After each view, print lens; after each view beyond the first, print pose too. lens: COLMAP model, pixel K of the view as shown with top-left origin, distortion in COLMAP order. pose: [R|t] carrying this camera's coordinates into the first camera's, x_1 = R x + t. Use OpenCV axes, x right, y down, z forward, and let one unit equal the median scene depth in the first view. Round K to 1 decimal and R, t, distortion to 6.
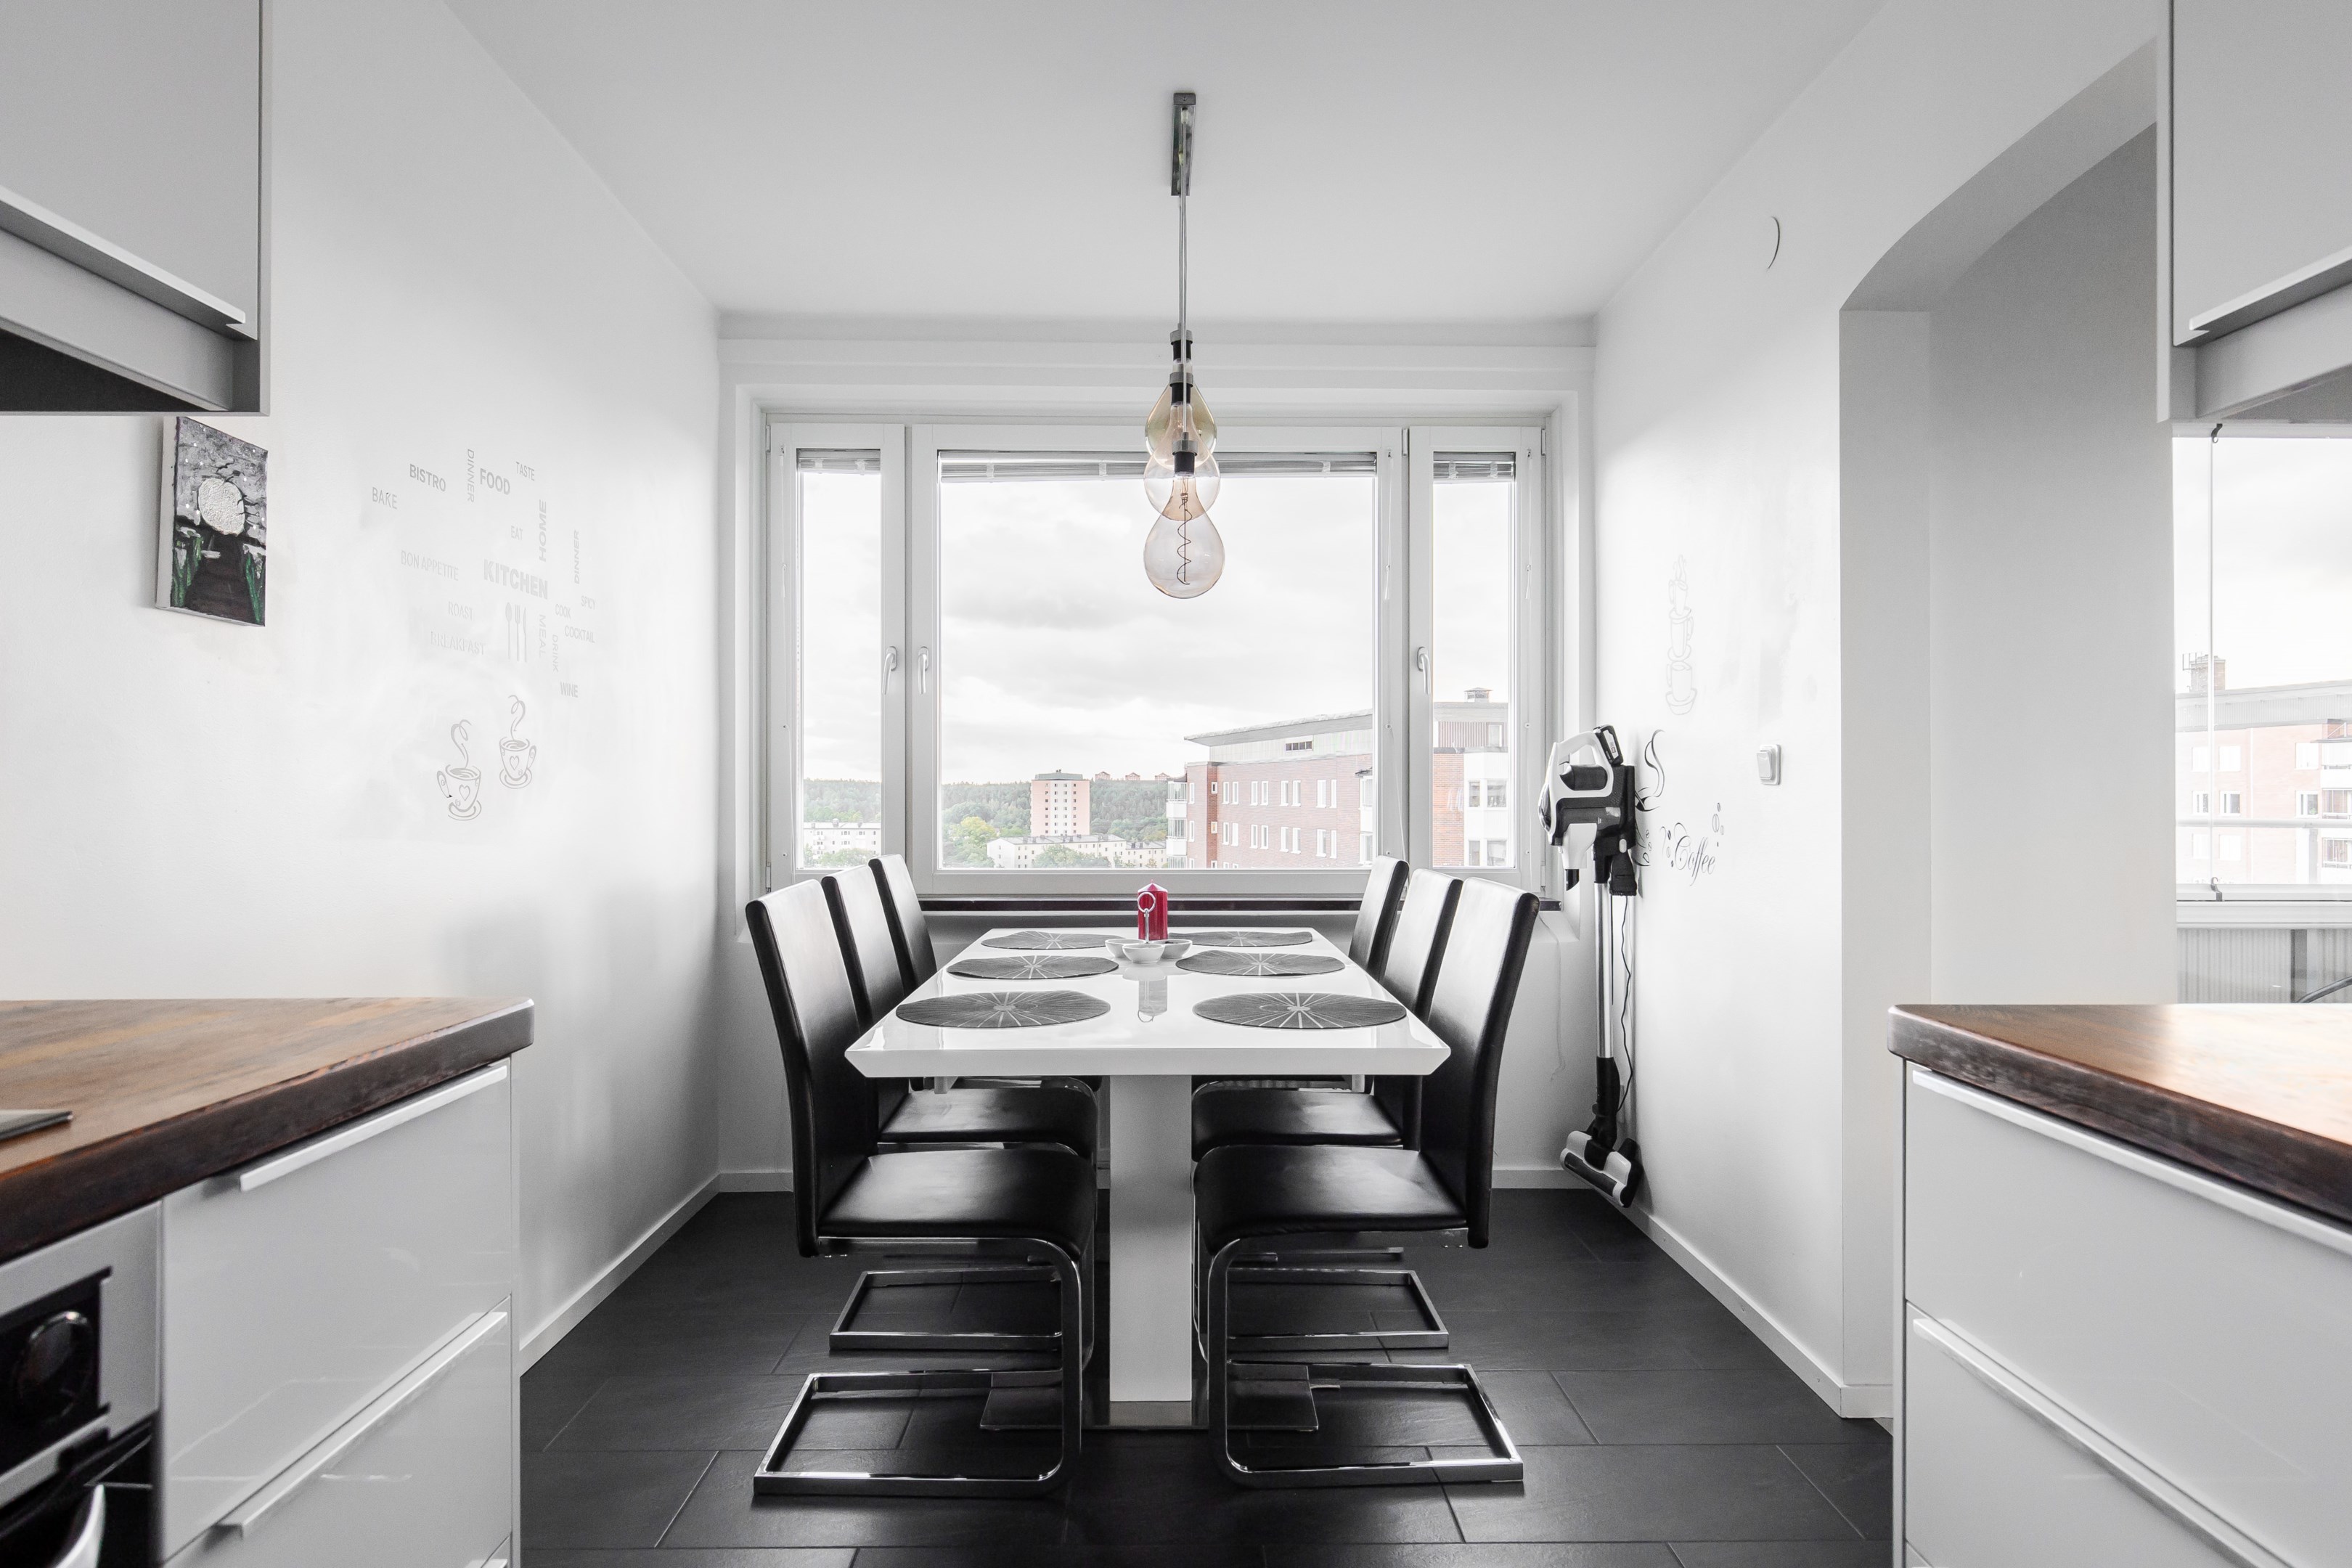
lens RADIAL K [[1419.7, 0, 1176.0], [0, 1419.7, 784.0], [0, 0, 1]] dist [0.004317, 0.000868]
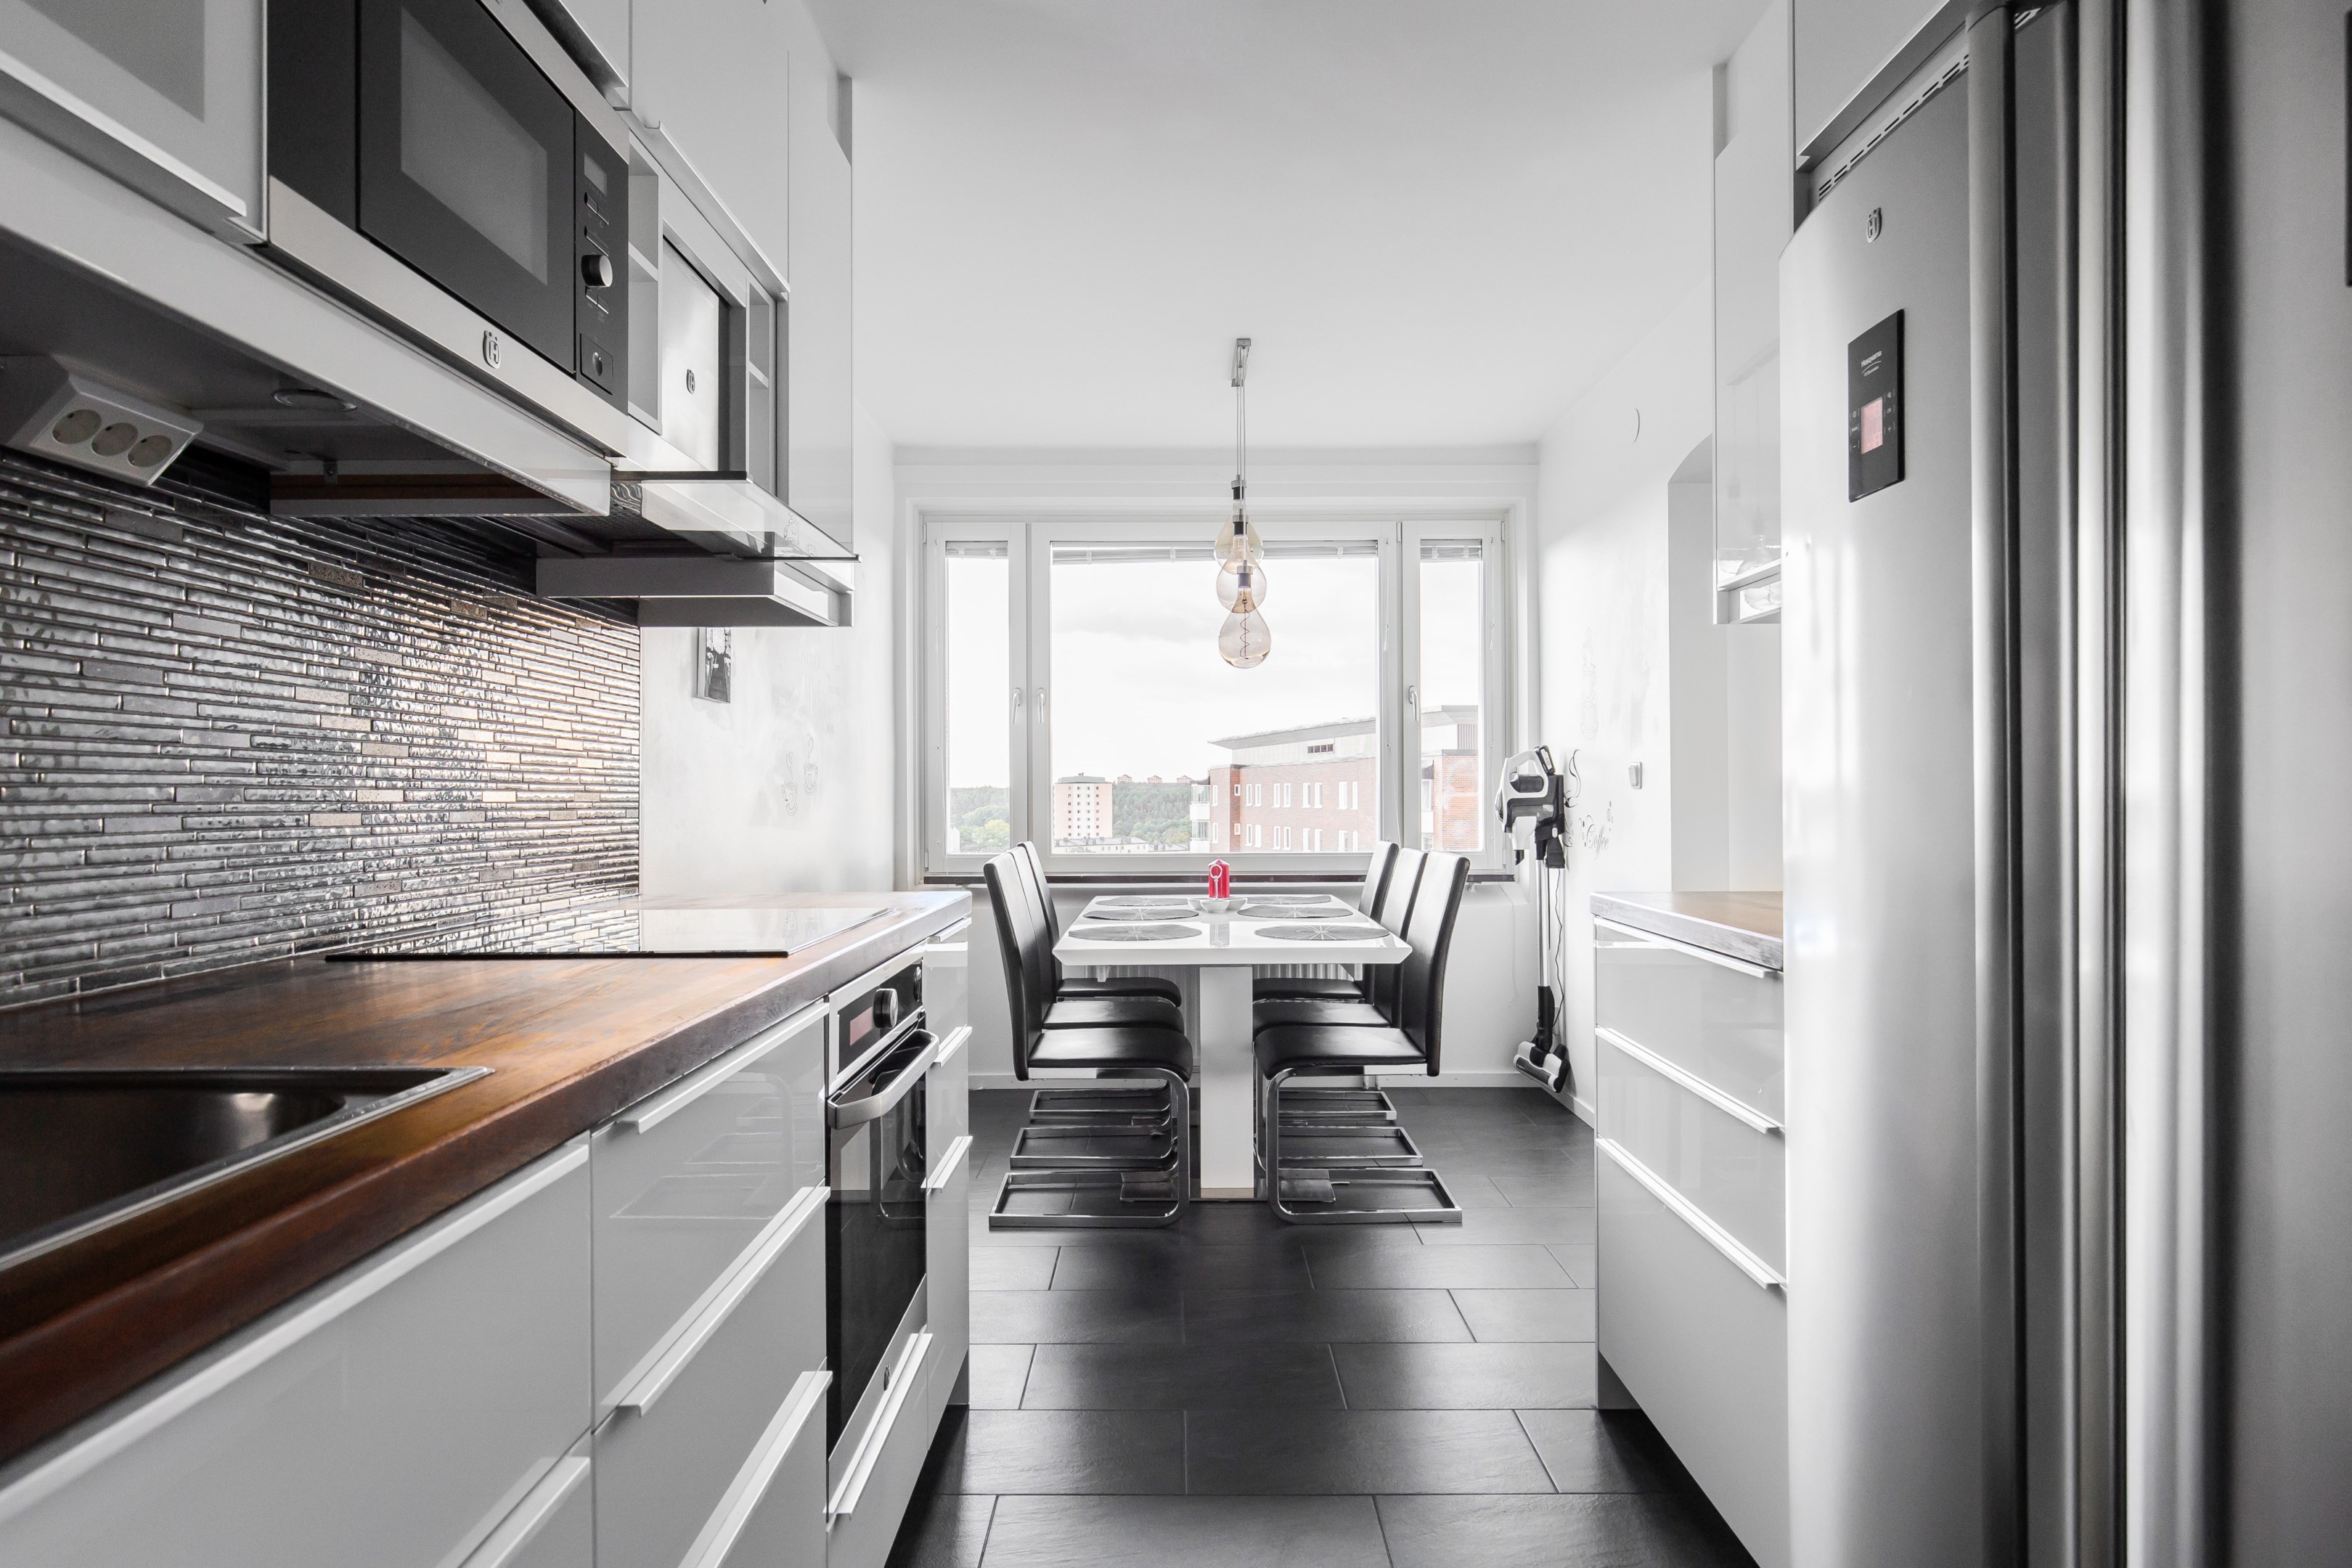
lens RADIAL K [[1456.3, 0, 1176.0], [0, 1456.3, 784.0], [0, 0, 1]] dist [-0.002847, 0.000127]
pose [[0.999909, -0.004515, -0.012723, -0.036249], [0.004496, 0.999989, -0.001502, -0.003273], [0.012730, 0.001445, 0.999918, -0.420501]]
